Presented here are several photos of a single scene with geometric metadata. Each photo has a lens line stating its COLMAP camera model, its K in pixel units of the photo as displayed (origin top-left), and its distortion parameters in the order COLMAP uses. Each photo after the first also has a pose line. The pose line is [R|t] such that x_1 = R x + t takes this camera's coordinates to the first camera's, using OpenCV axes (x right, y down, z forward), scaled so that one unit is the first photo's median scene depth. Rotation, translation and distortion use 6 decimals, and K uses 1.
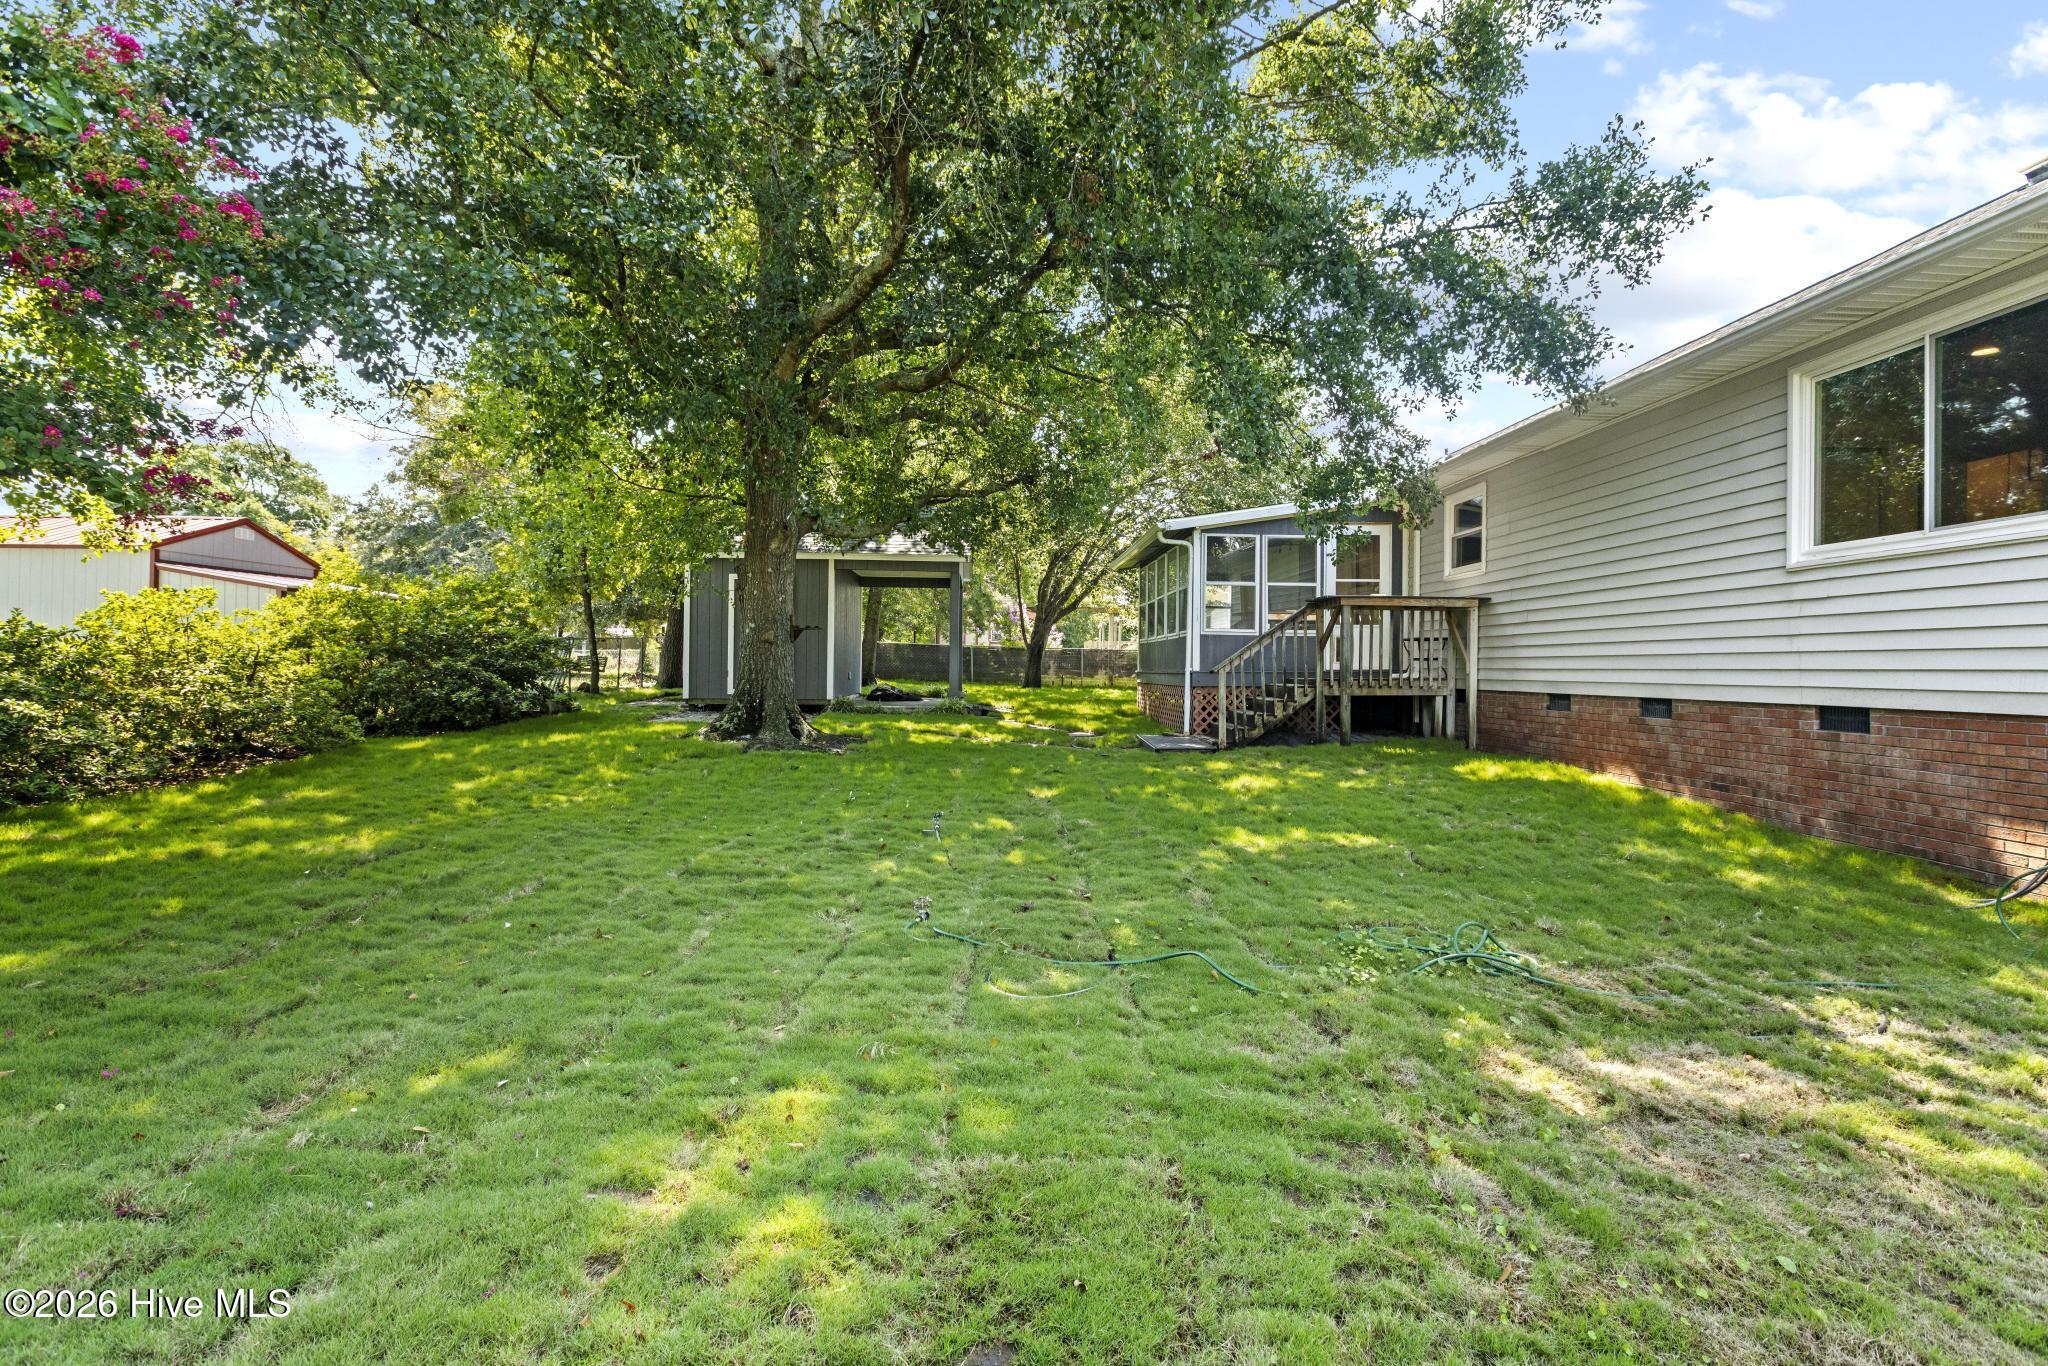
lens RADIAL K [[909.4, 0, 1026.7], [0, 909.4, 695.0], [0, 0, 1]] dist [0.002416, -0.000648]
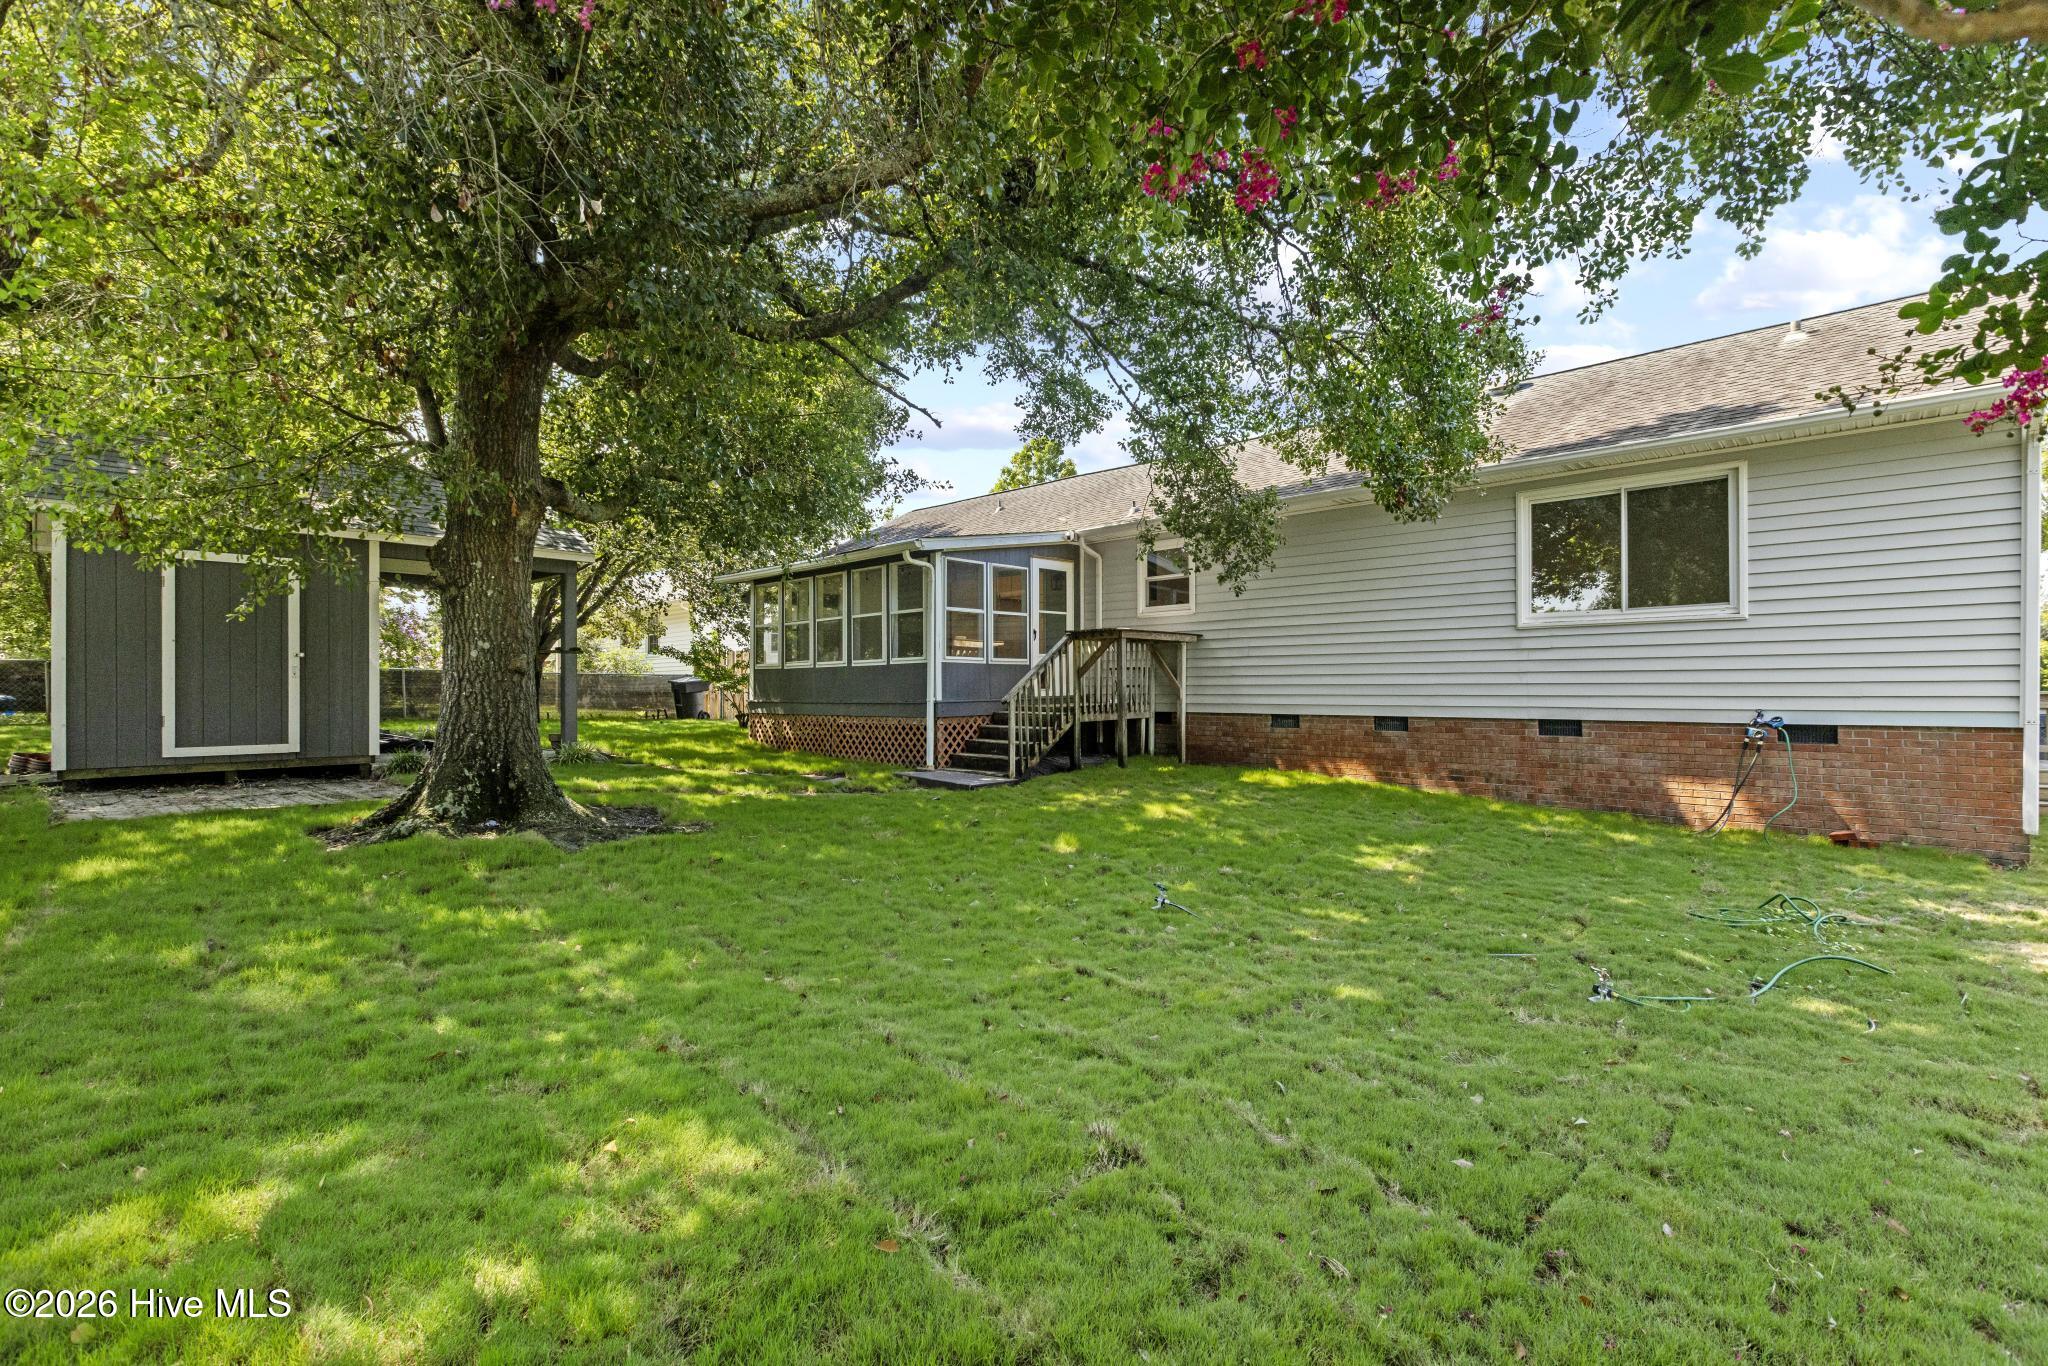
lens RADIAL K [[913.3, 0, 1026.9], [0, 913.3, 691.0], [0, 0, 1]] dist [0.001140, 0.000308]
pose [[0.726481, -0.014500, 0.687034, -0.444848], [0.031198, 0.999442, -0.011895, -0.024710], [-0.686478, 0.030075, 0.726528, 0.276785]]
